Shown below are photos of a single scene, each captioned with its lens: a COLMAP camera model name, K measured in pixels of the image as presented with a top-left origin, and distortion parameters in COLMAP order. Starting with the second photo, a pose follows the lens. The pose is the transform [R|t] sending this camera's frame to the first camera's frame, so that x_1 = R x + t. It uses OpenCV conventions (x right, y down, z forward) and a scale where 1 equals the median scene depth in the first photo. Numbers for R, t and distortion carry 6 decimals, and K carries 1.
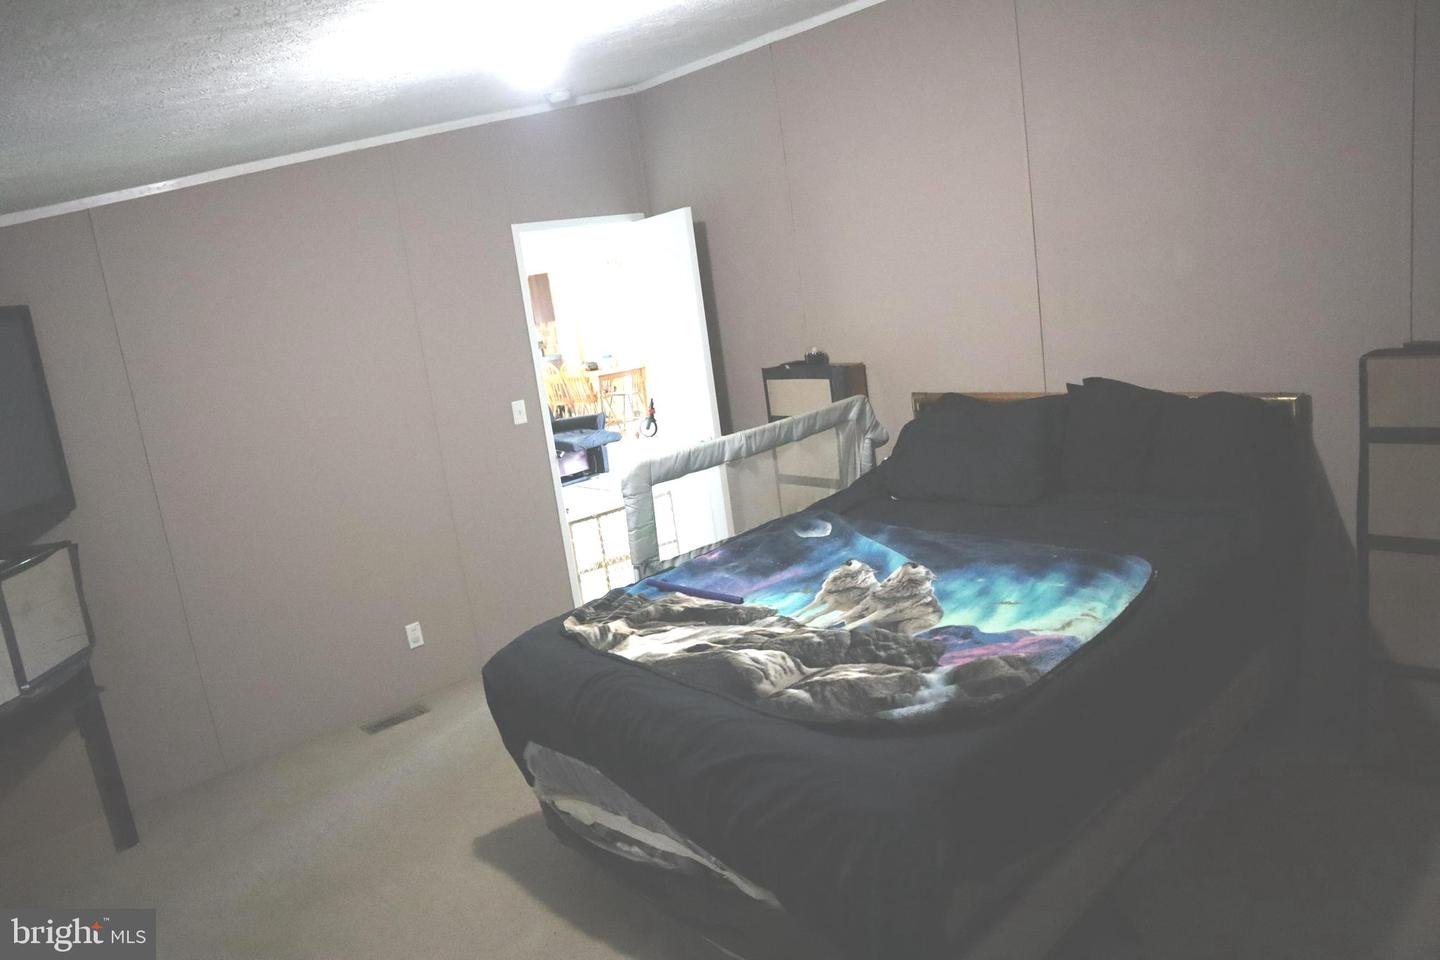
lens RADIAL K [[998.4, 0, 720.0], [0, 998.4, 480.0], [0, 0, 1]] dist [-0.127589, 0.093560]
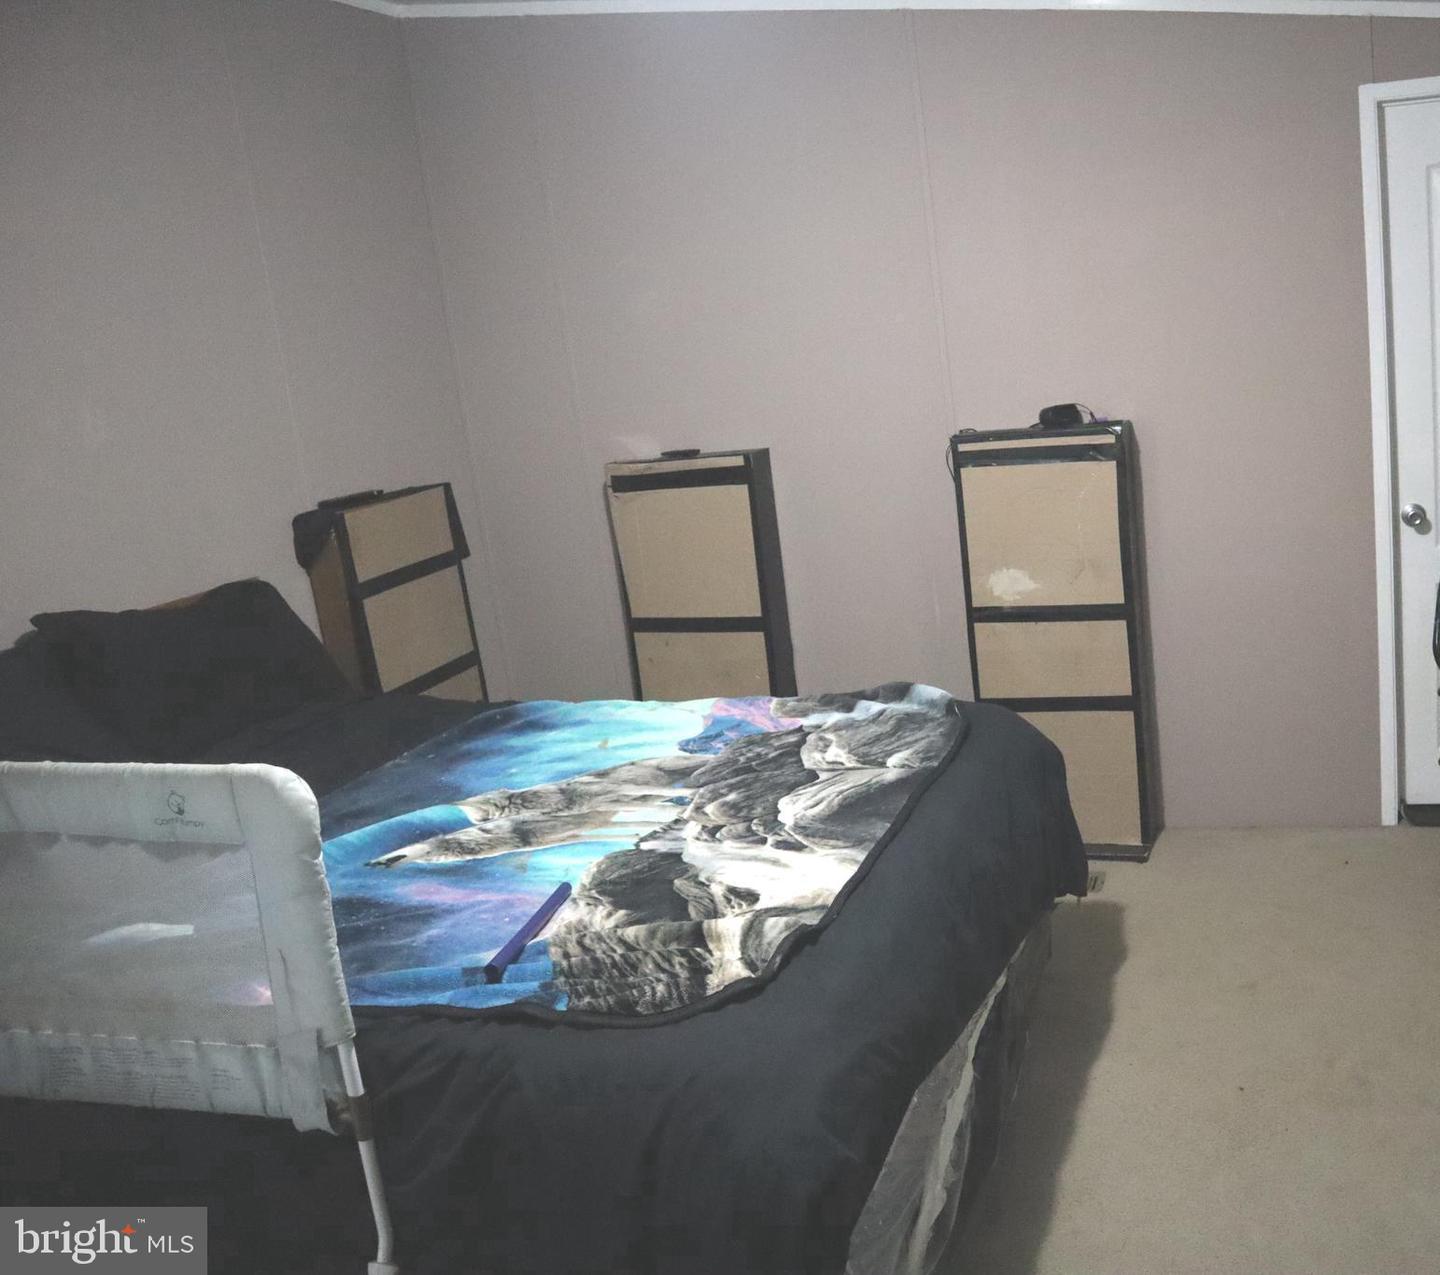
lens RADIAL K [[1613.8, 0, 720.0], [0, 1613.8, 637.5], [0, 0, 1]] dist [0.008058, 0.001811]
pose [[-0.483707, 0.025584, 0.874856, -0.915171], [0.345311, 0.924066, 0.163898, -0.142171], [-0.804231, 0.381376, -0.455812, 1.454397]]
